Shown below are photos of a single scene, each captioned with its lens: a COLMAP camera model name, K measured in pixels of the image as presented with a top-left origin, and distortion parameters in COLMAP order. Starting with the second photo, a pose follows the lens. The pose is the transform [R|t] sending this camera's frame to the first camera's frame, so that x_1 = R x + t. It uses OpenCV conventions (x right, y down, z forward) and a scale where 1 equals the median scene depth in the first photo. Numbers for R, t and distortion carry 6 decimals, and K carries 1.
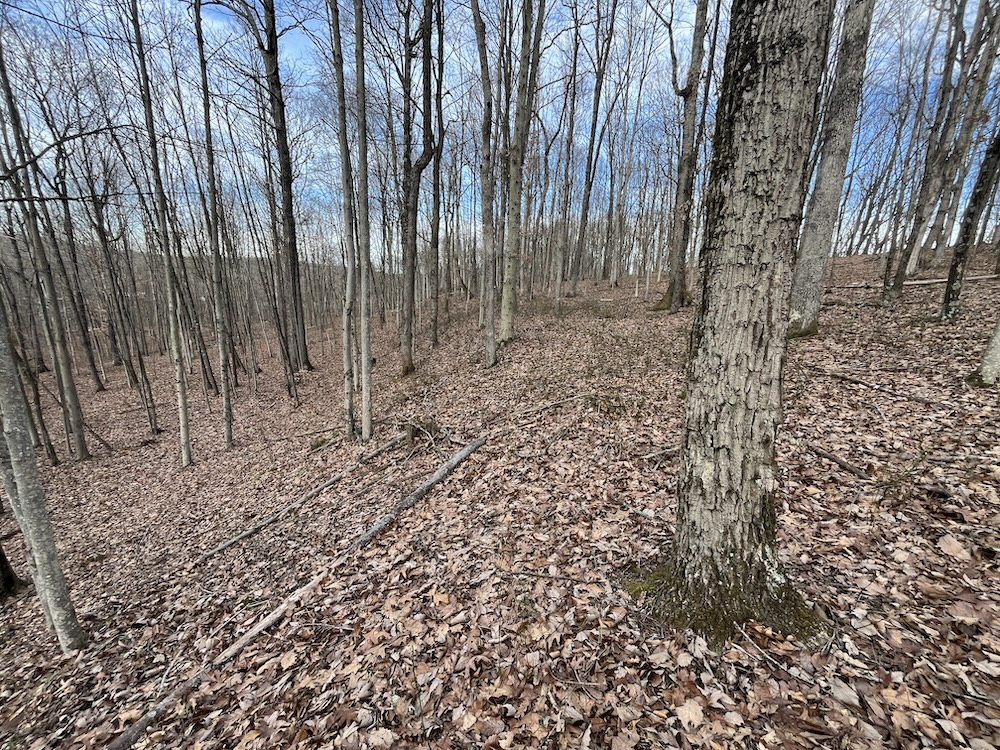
lens RADIAL K [[409.8, 0, 498.8], [0, 409.8, 373.7], [0, 0, 1]] dist [-0.002699, -0.000098]
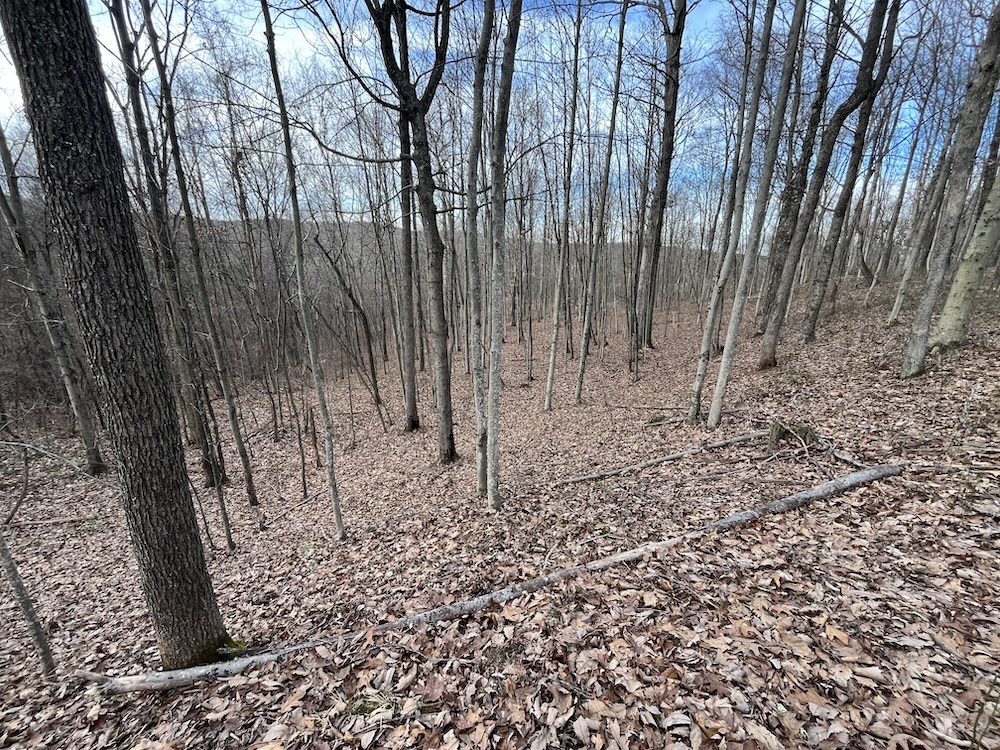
lens RADIAL K [[409.8, 0, 498.8], [0, 409.8, 373.7], [0, 0, 1]] dist [-0.002699, -0.000098]
pose [[0.700328, 0.183773, -0.689759, -0.106362], [-0.155031, 0.982385, 0.104331, 0.047281], [0.696782, 0.033868, 0.716483, -0.039995]]
